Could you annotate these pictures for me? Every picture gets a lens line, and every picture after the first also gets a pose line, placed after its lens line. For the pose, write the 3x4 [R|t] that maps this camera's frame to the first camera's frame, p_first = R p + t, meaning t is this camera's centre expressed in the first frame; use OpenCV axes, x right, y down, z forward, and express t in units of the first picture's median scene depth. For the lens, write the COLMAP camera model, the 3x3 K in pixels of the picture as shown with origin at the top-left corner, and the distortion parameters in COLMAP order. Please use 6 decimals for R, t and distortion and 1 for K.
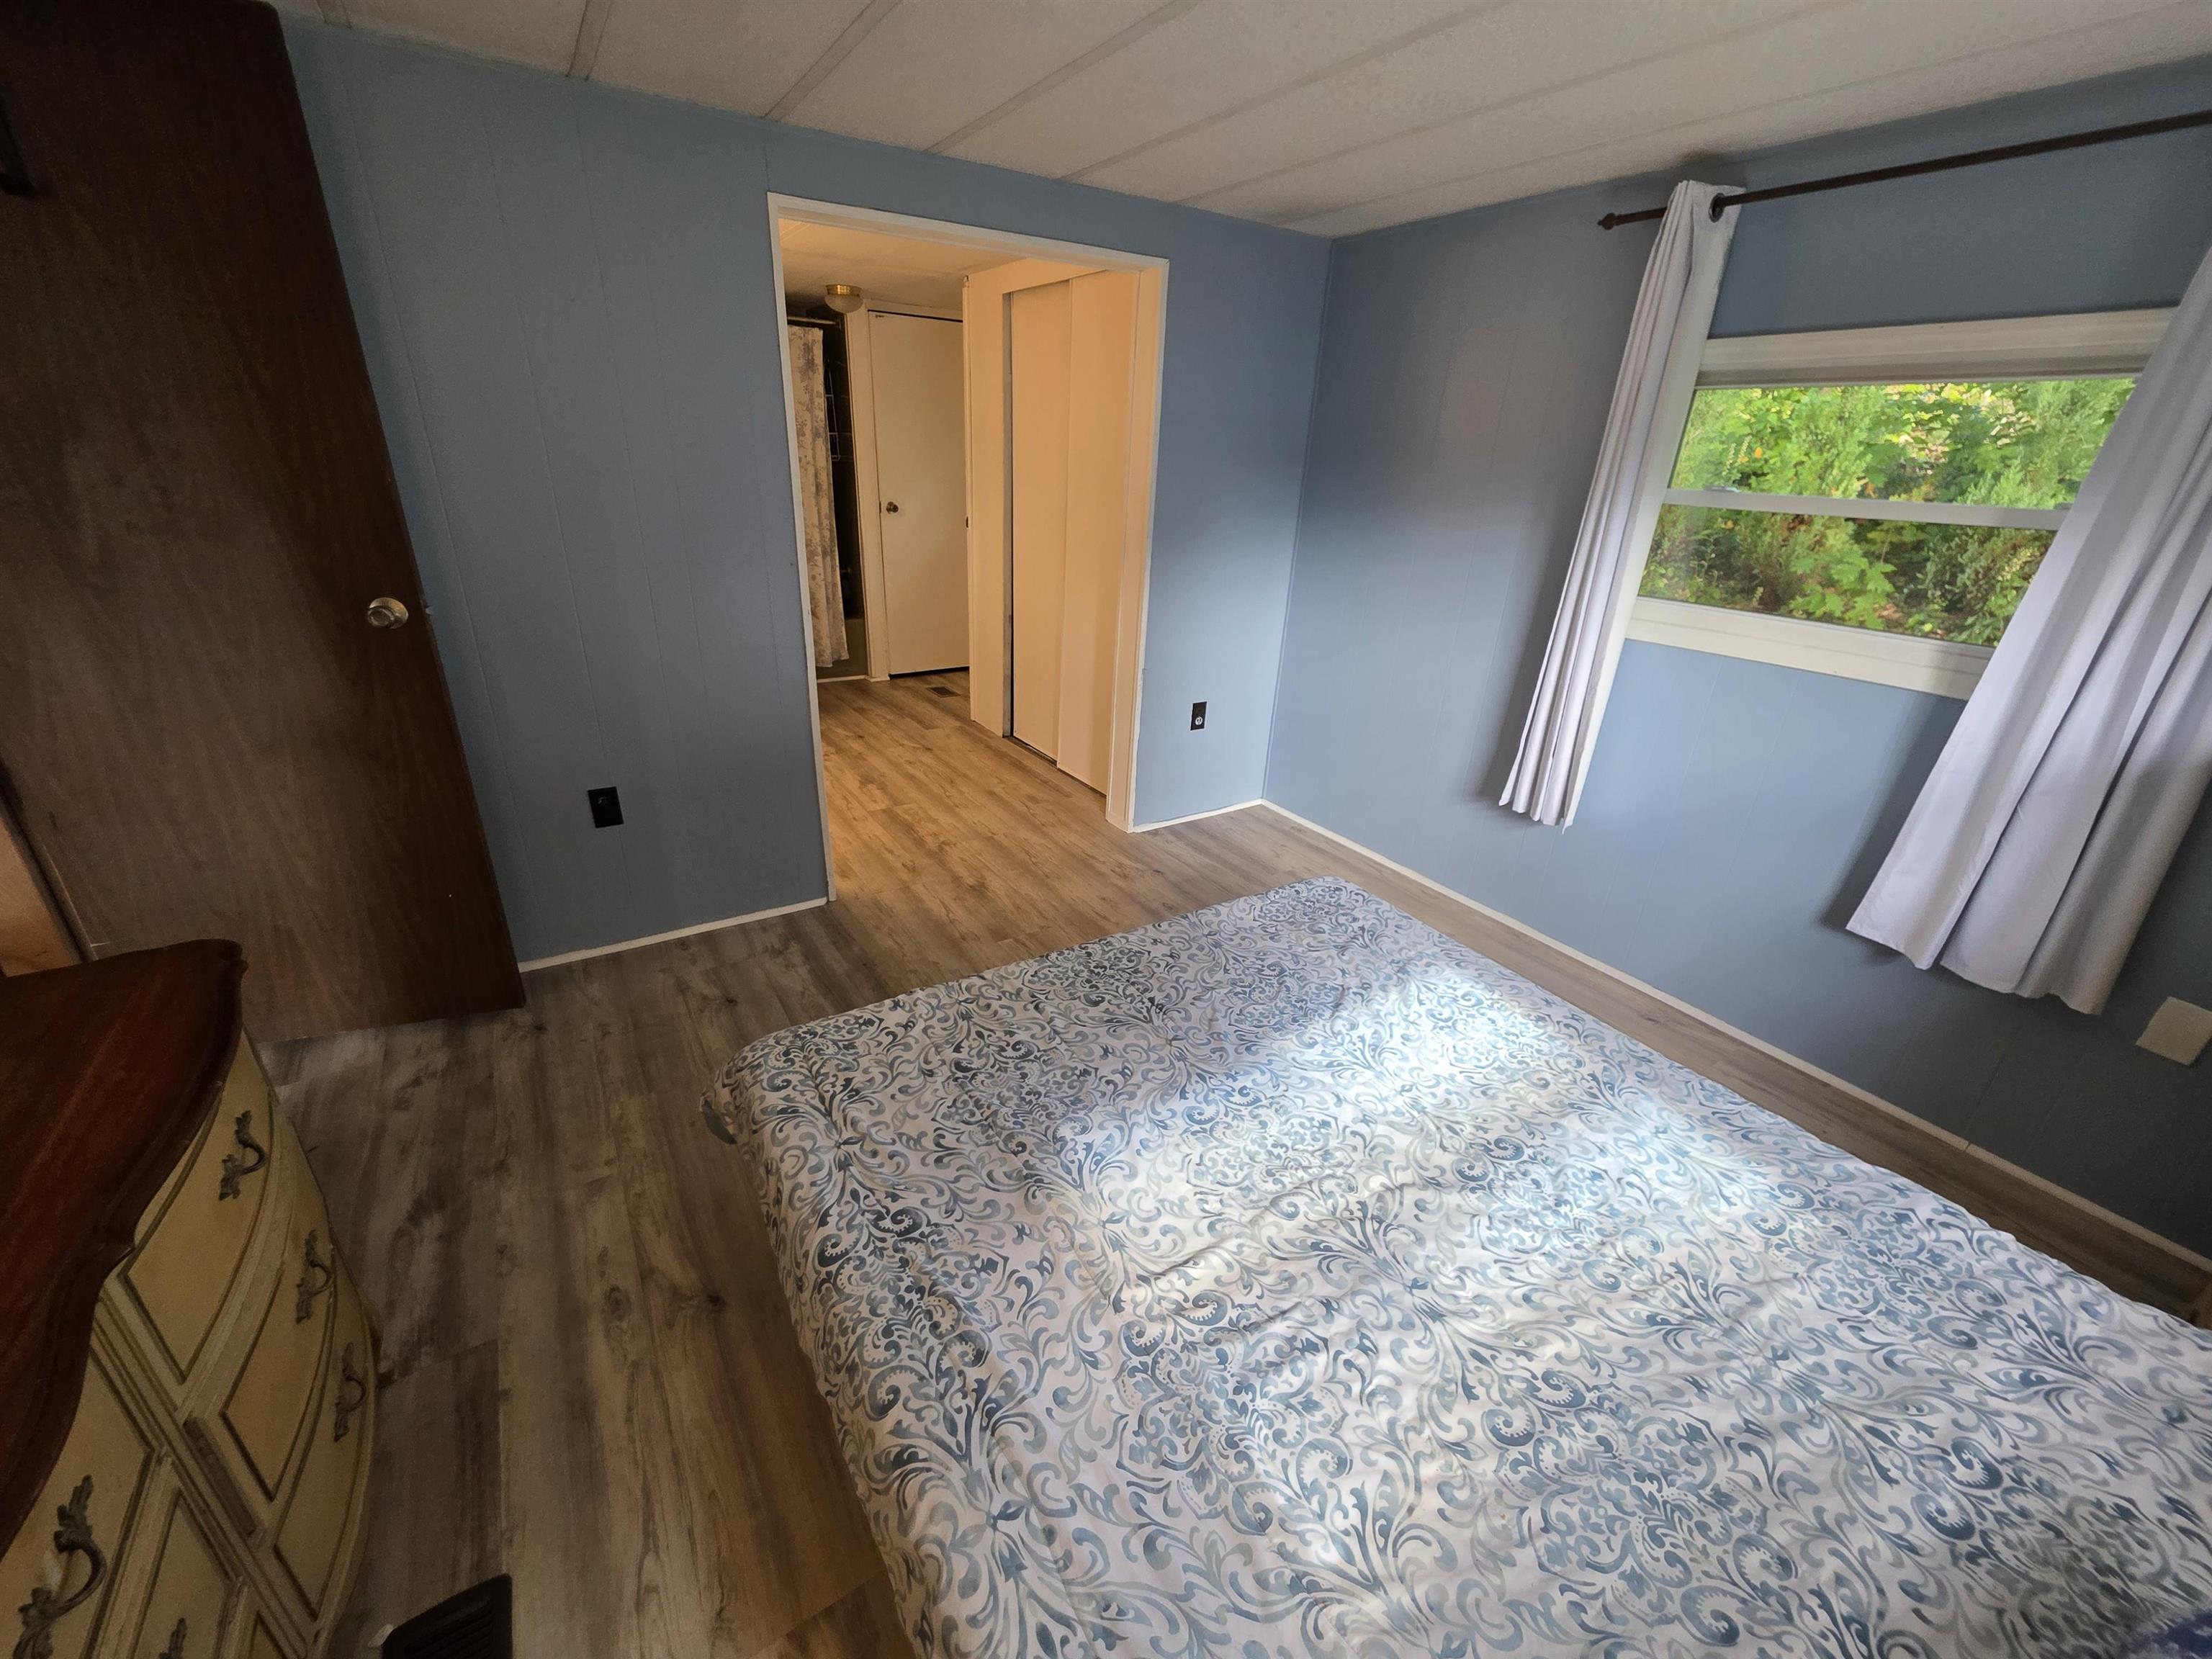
lens RADIAL K [[885.3, 0, 1104.4], [0, 885.3, 829.0], [0, 0, 1]] dist [0.004855, -0.001135]
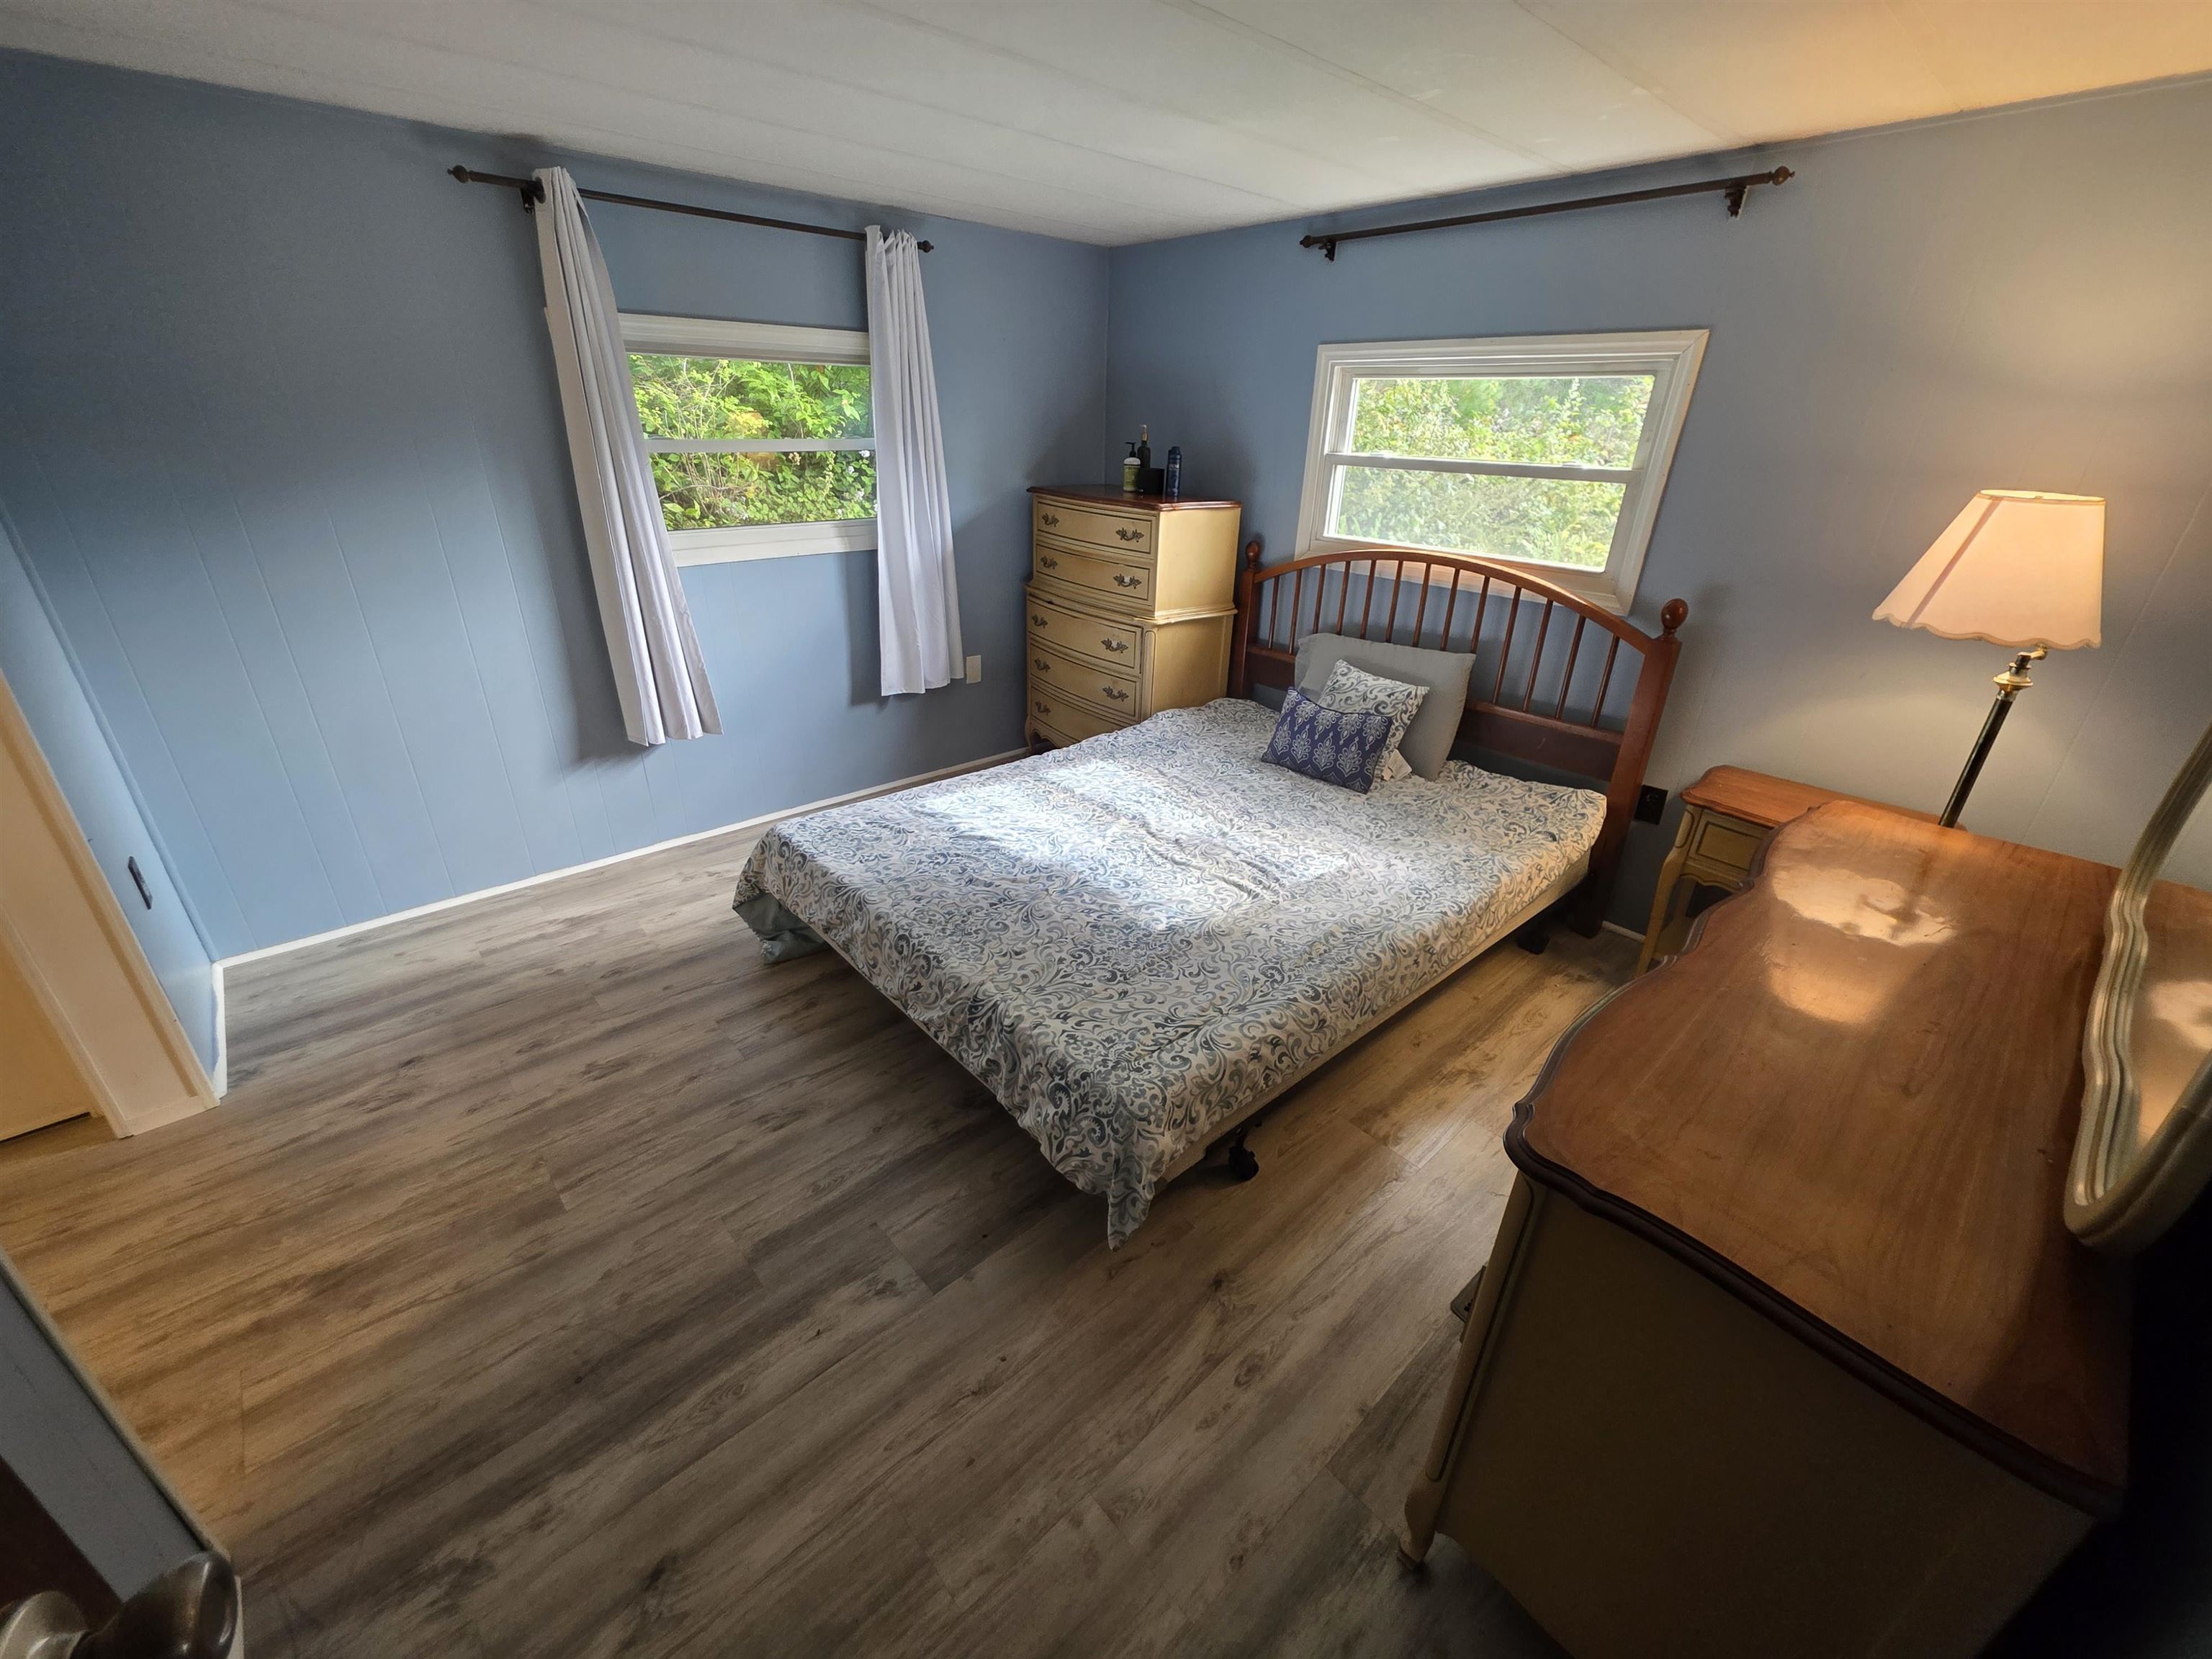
lens RADIAL K [[885.3, 0, 1098.3], [0, 885.3, 826.5], [0, 0, 1]] dist [0.004855, -0.001135]
pose [[-0.160529, -0.457889, 0.874396, -1.159579], [0.362909, 0.796451, 0.483698, -0.503360], [-0.917893, 0.394974, 0.038318, 0.922047]]
